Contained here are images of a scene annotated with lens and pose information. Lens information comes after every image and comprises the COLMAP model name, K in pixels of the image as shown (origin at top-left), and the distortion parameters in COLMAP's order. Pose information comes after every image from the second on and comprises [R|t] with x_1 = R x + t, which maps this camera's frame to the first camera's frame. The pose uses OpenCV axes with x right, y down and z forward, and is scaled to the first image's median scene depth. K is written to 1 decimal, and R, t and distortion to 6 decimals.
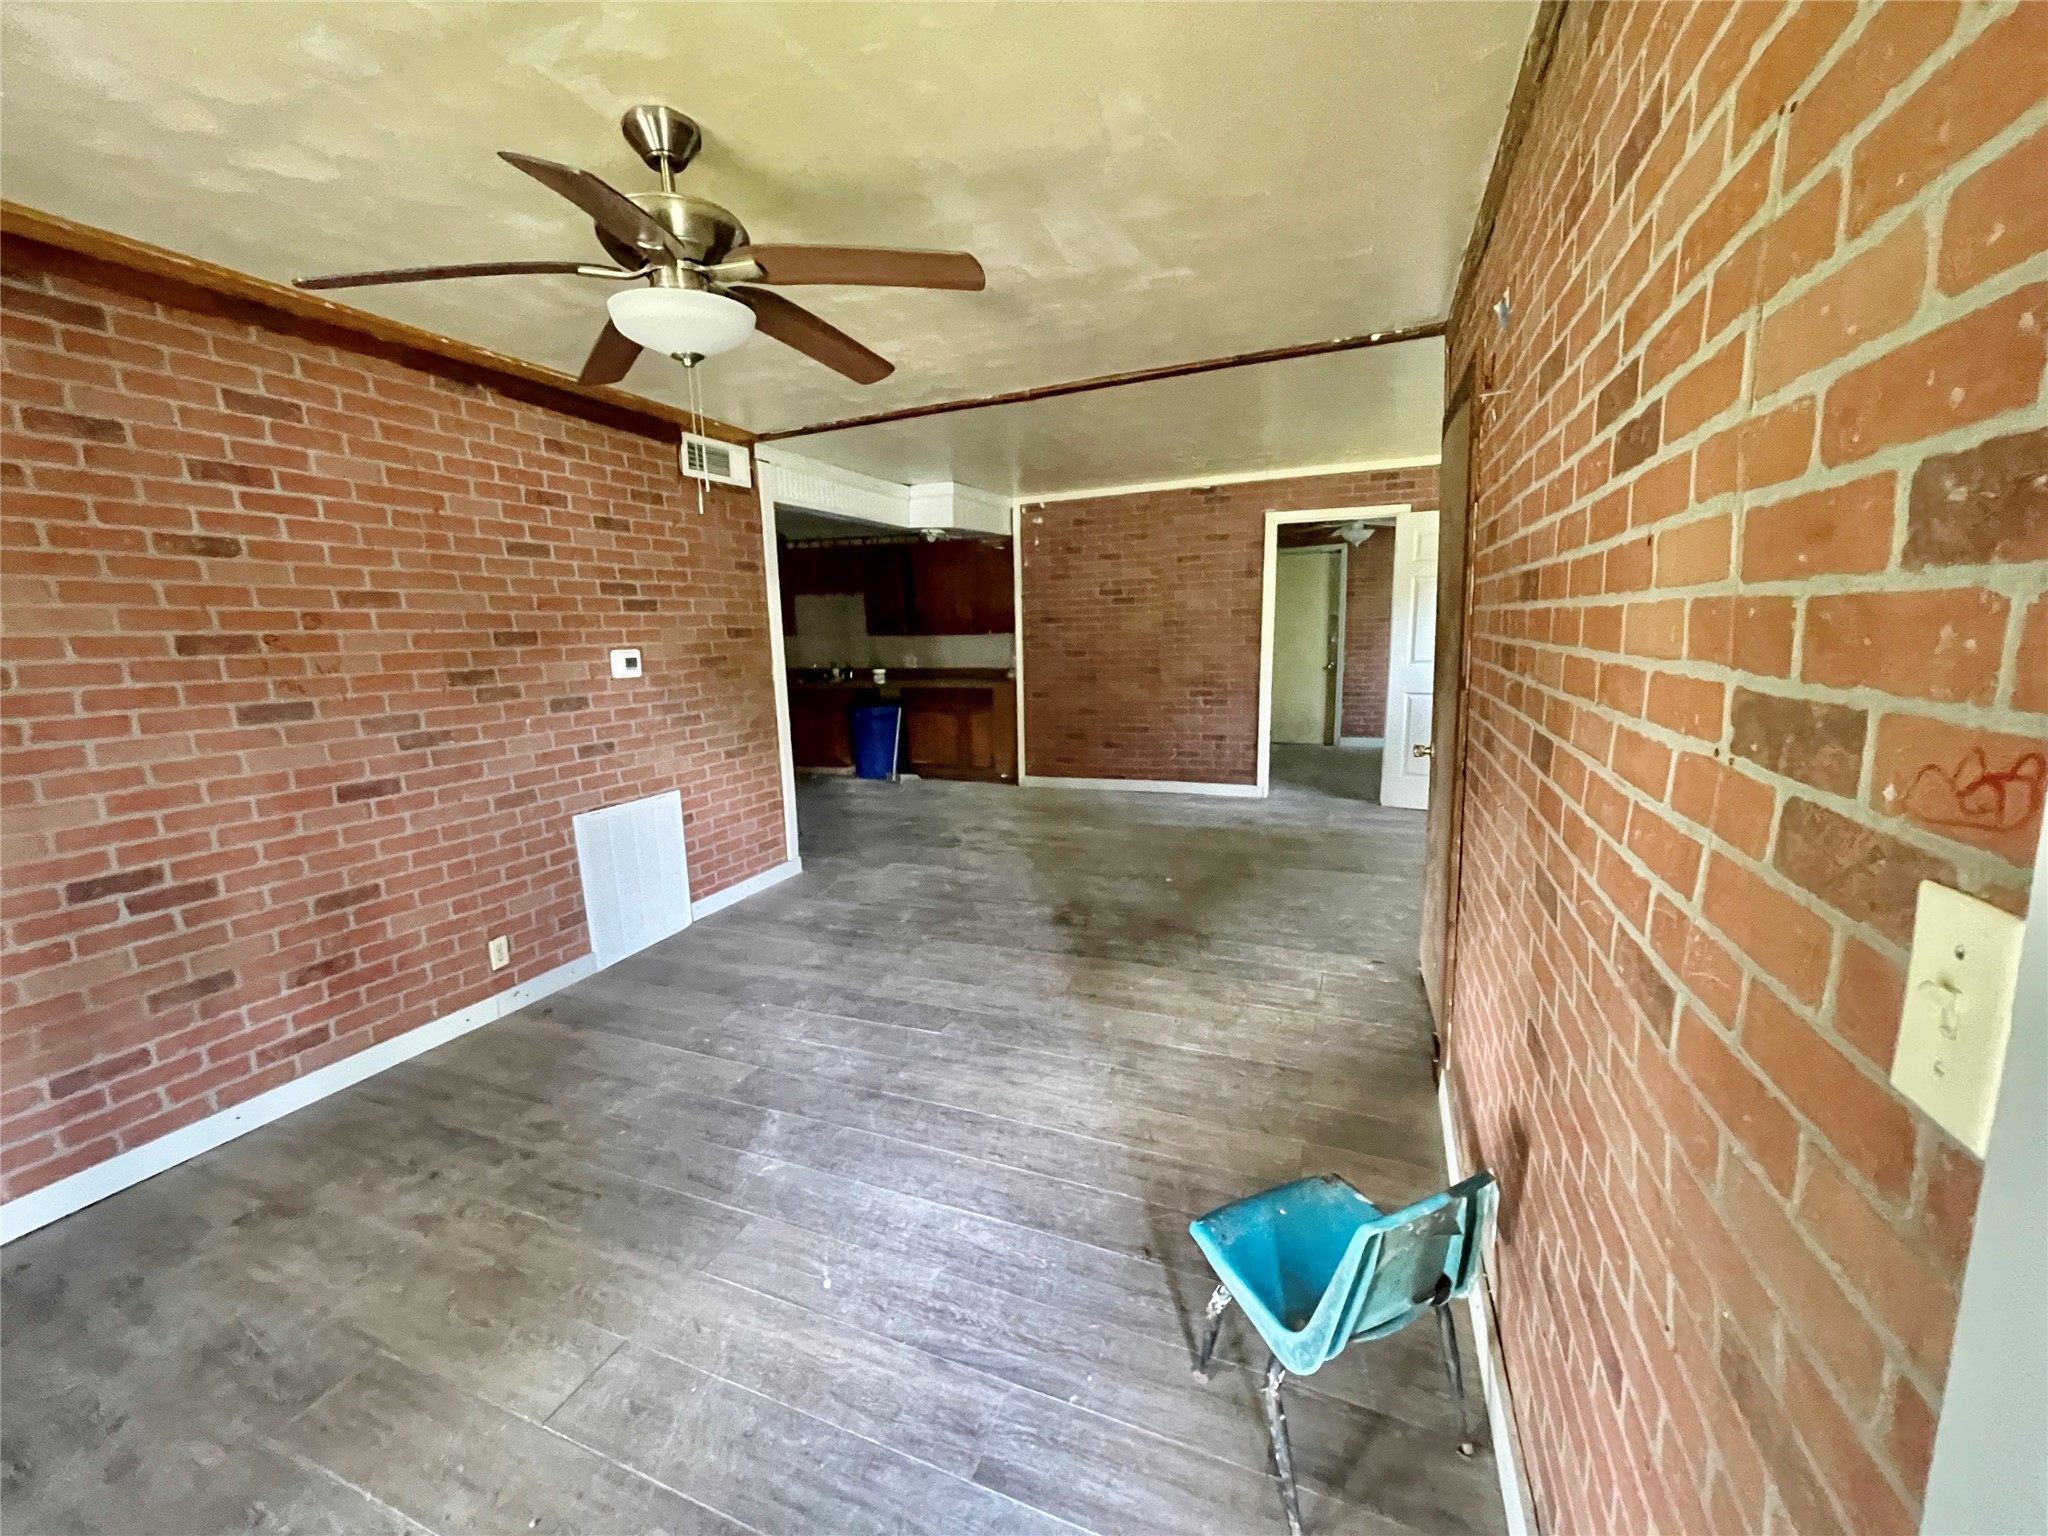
lens RADIAL K [[824.1, 0, 1027.1], [0, 824.1, 762.7], [0, 0, 1]] dist [0.001092, 0.000161]
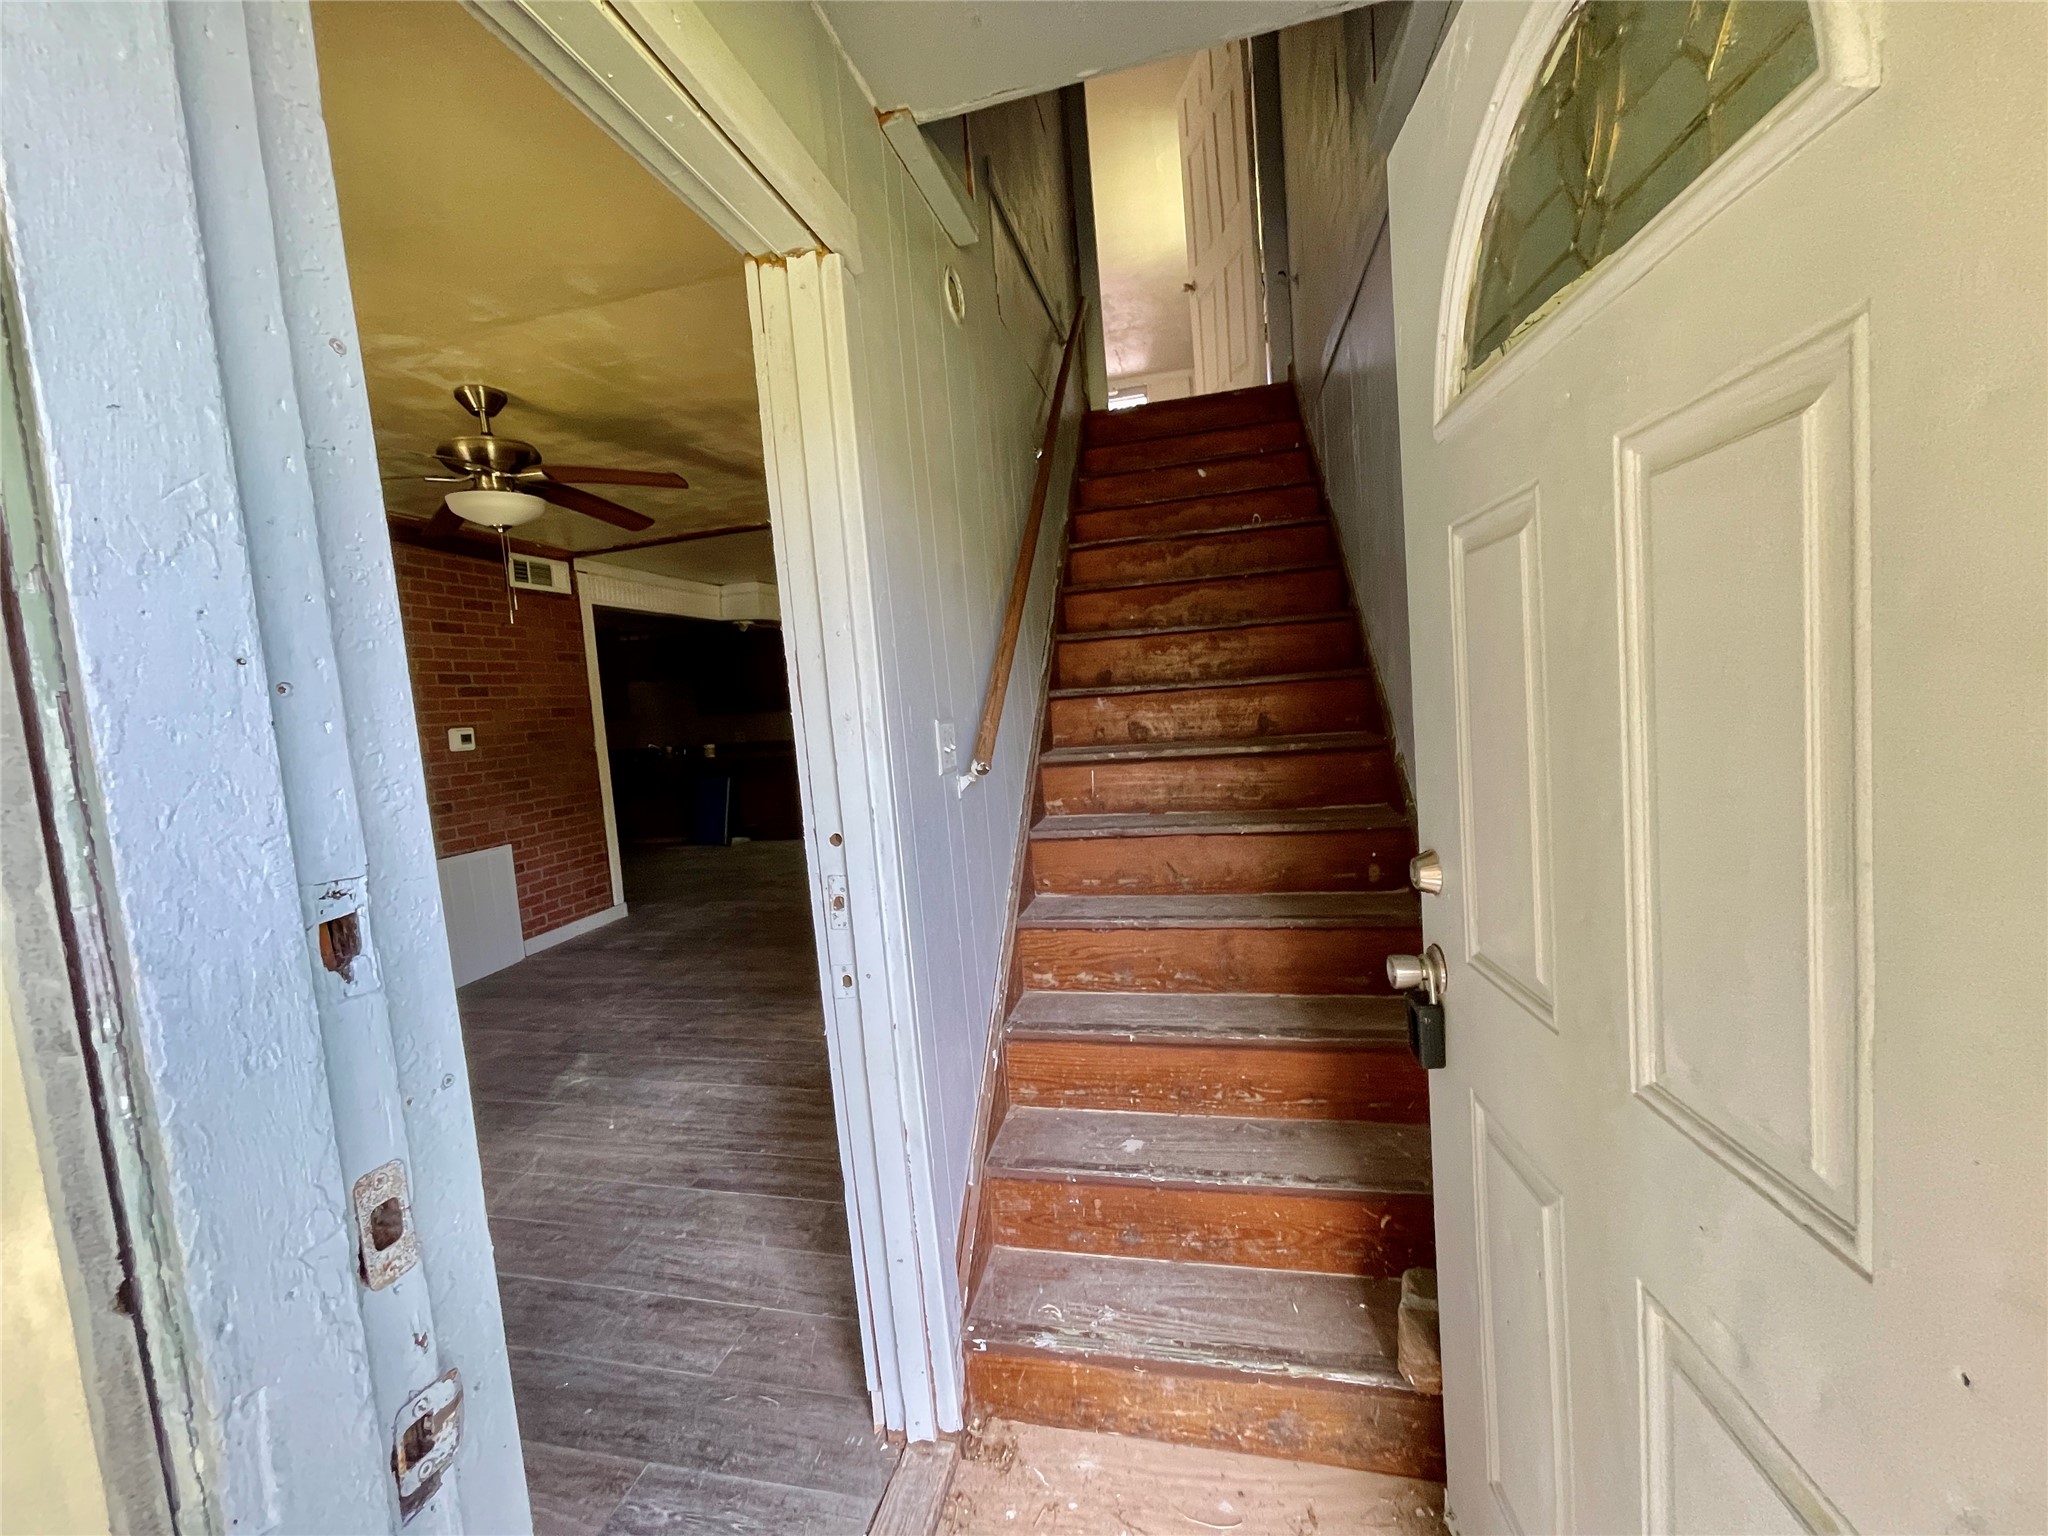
lens RADIAL K [[824.1, 0, 1013.0], [0, 824.1, 761.9], [0, 0, 1]] dist [0.001092, 0.000161]
pose [[0.988813, -0.058350, 0.137276, 0.140958], [0.070960, 0.993516, -0.088832, 0.073184], [-0.131202, 0.097579, 0.986542, -0.287327]]
